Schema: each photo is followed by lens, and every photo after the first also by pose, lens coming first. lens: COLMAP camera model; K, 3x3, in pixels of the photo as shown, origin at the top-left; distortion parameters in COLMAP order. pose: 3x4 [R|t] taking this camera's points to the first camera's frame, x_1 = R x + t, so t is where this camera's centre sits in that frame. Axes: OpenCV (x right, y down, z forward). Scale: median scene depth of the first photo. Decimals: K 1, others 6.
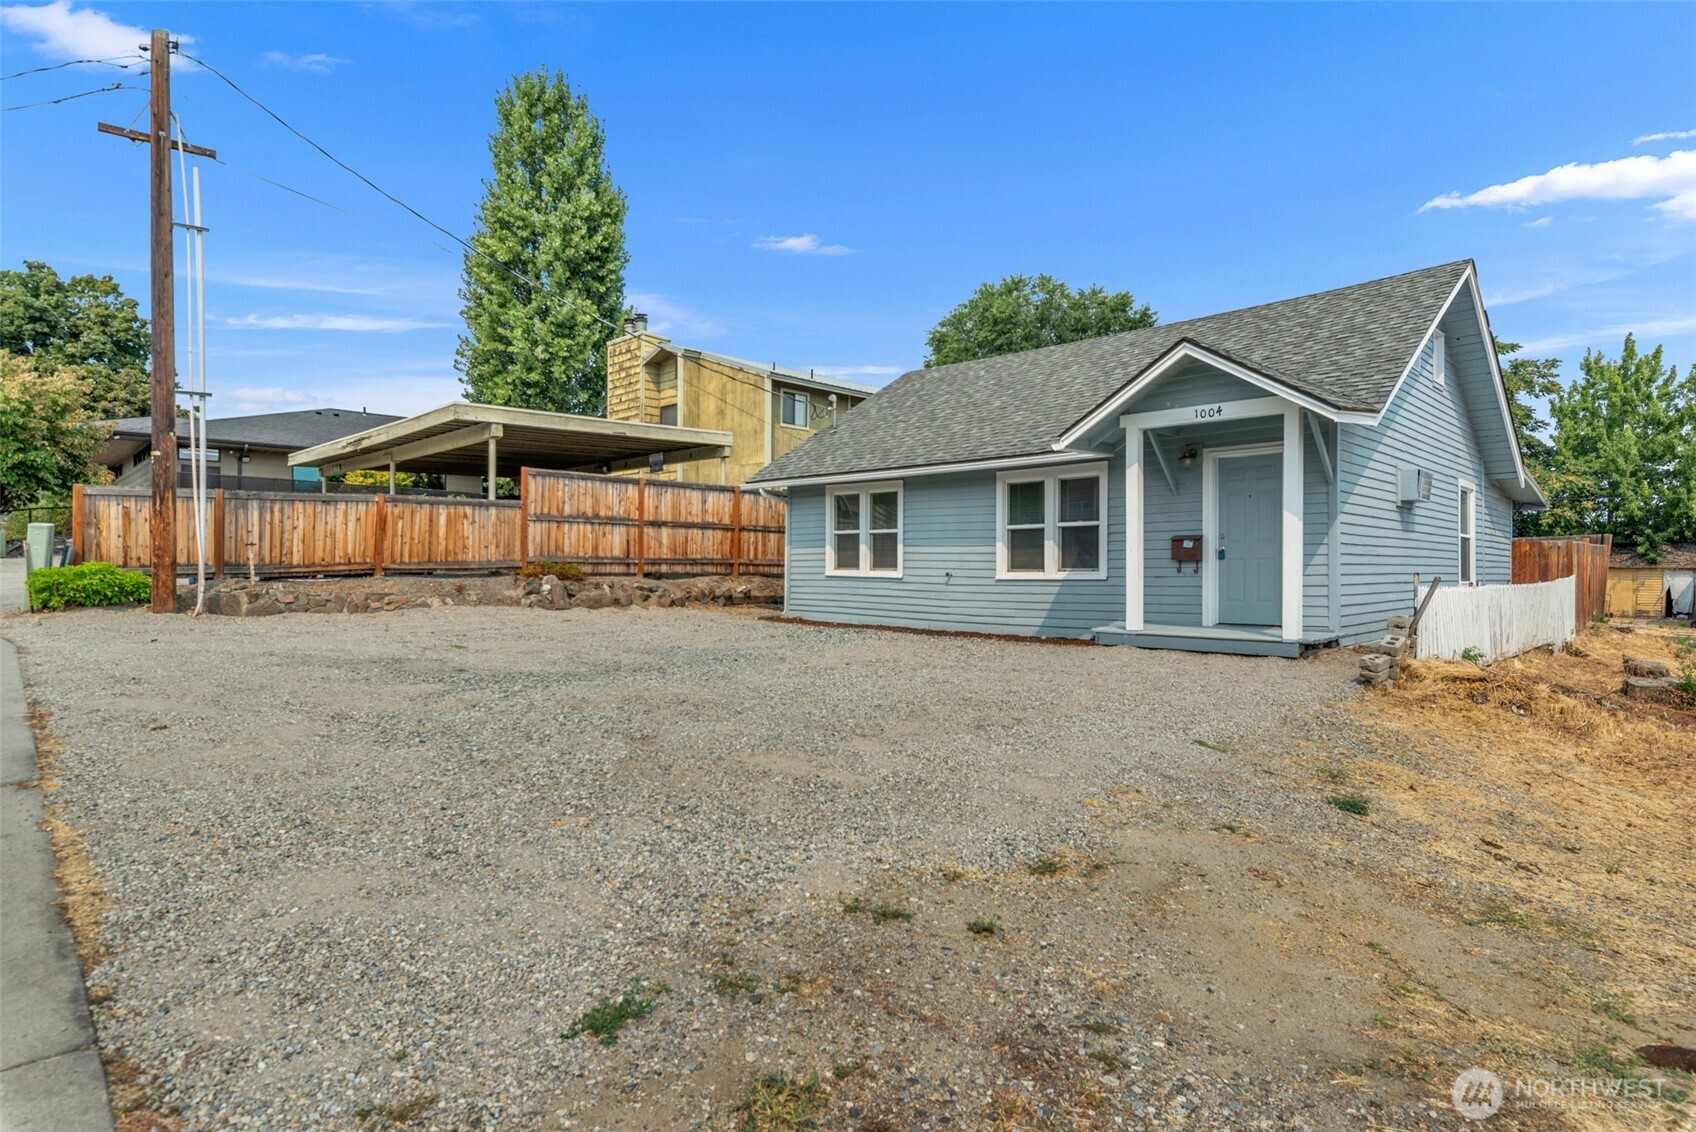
lens RADIAL K [[908.4, 0, 836.0], [0, 908.4, 570.2], [0, 0, 1]] dist [0.000262, 0.000007]
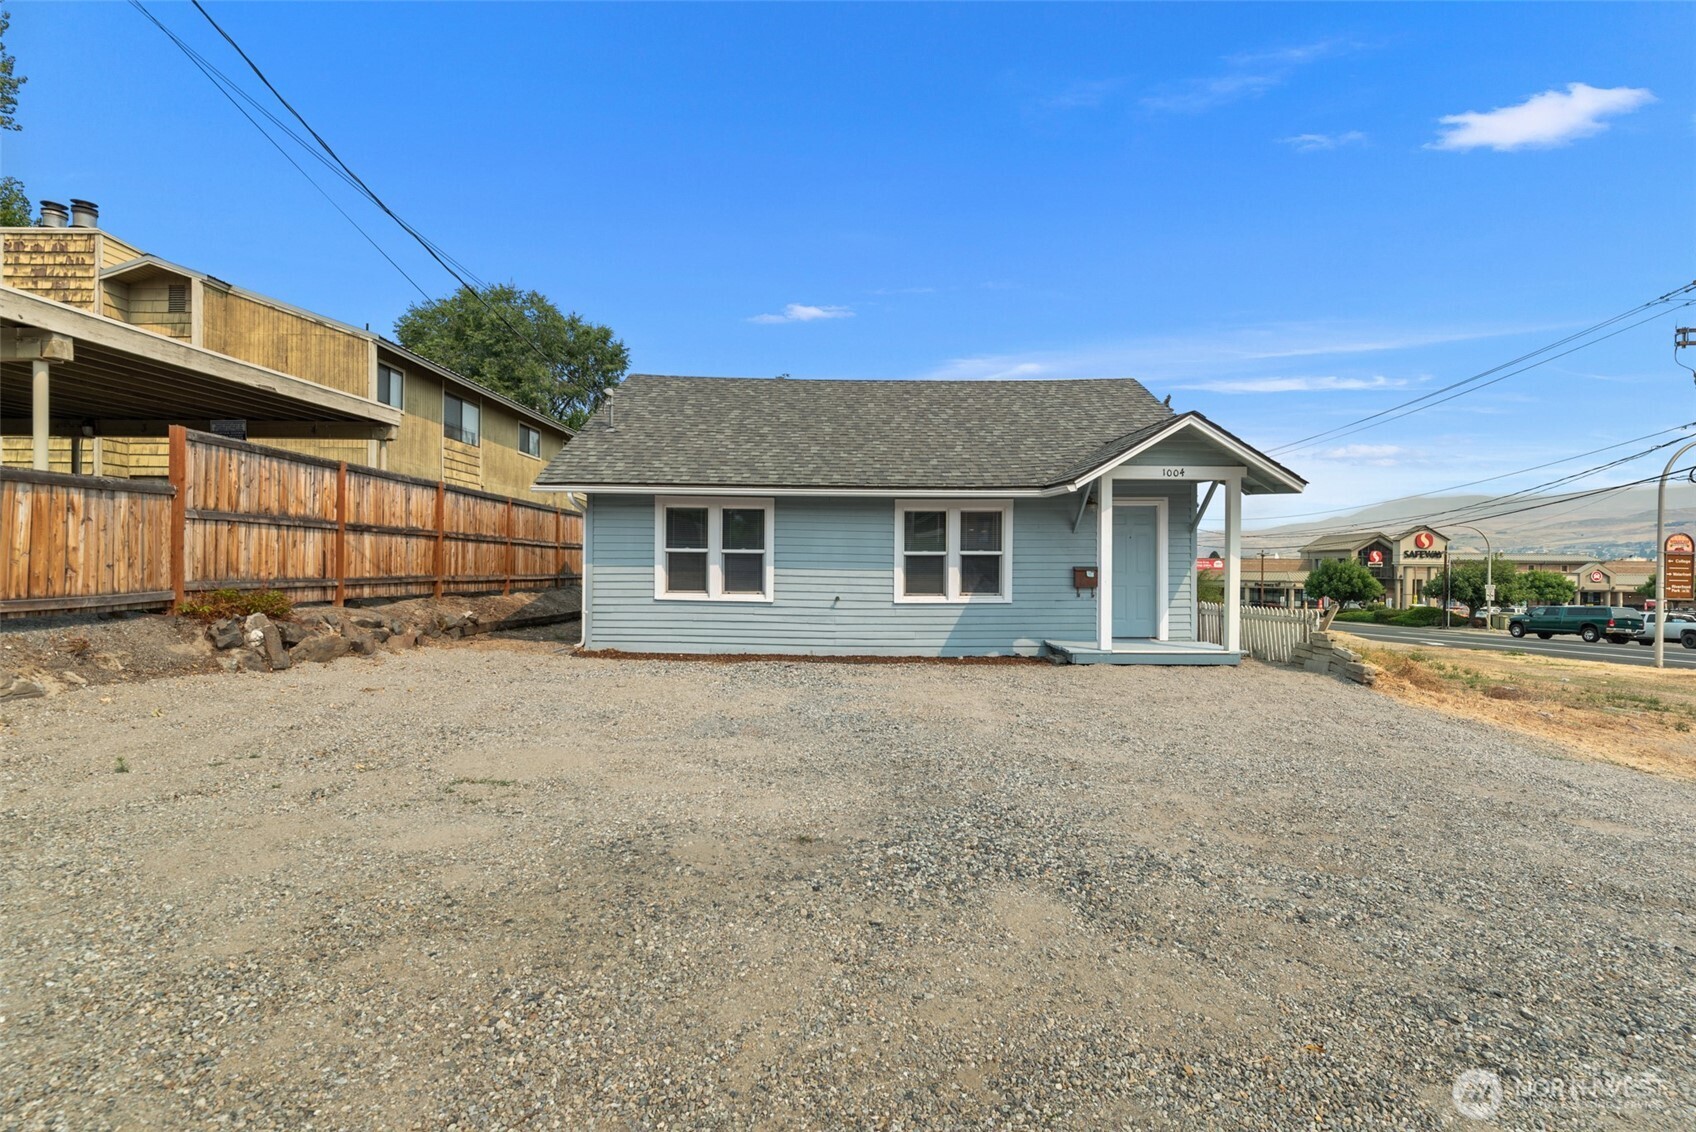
lens RADIAL K [[741.1, 0, 851.7], [0, 741.1, 572.8], [0, 0, 1]] dist [0.001080, -0.000157]
pose [[0.698265, -0.004661, 0.715824, -0.378942], [-0.004231, 0.999934, 0.010638, -0.027320], [-0.715827, -0.010457, 0.698200, 0.367089]]
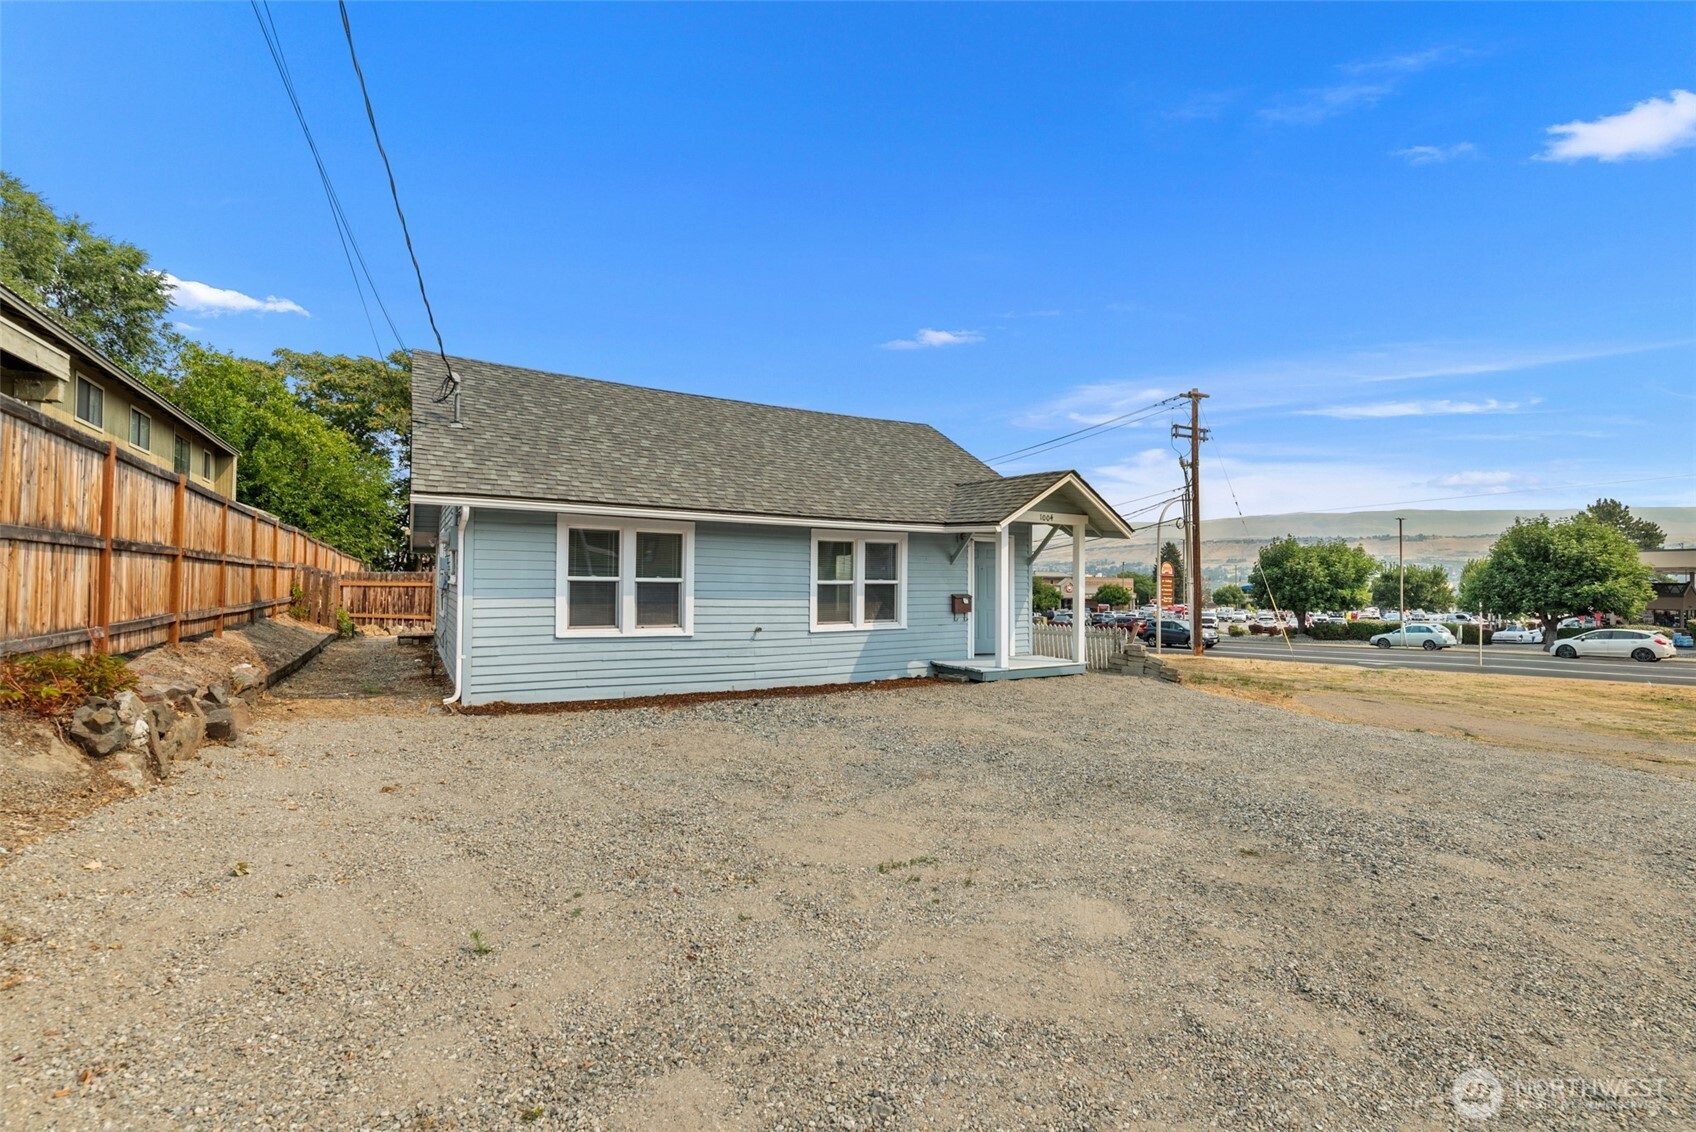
lens RADIAL K [[753.0, 0, 857.9], [0, 753.0, 568.8], [0, 0, 1]] dist [0.000371, 0.000086]
pose [[0.225499, 0.014344, 0.974138, -0.532583], [-0.008204, 0.999884, -0.012824, -0.042452], [-0.974209, -0.005101, 0.225591, 0.620219]]
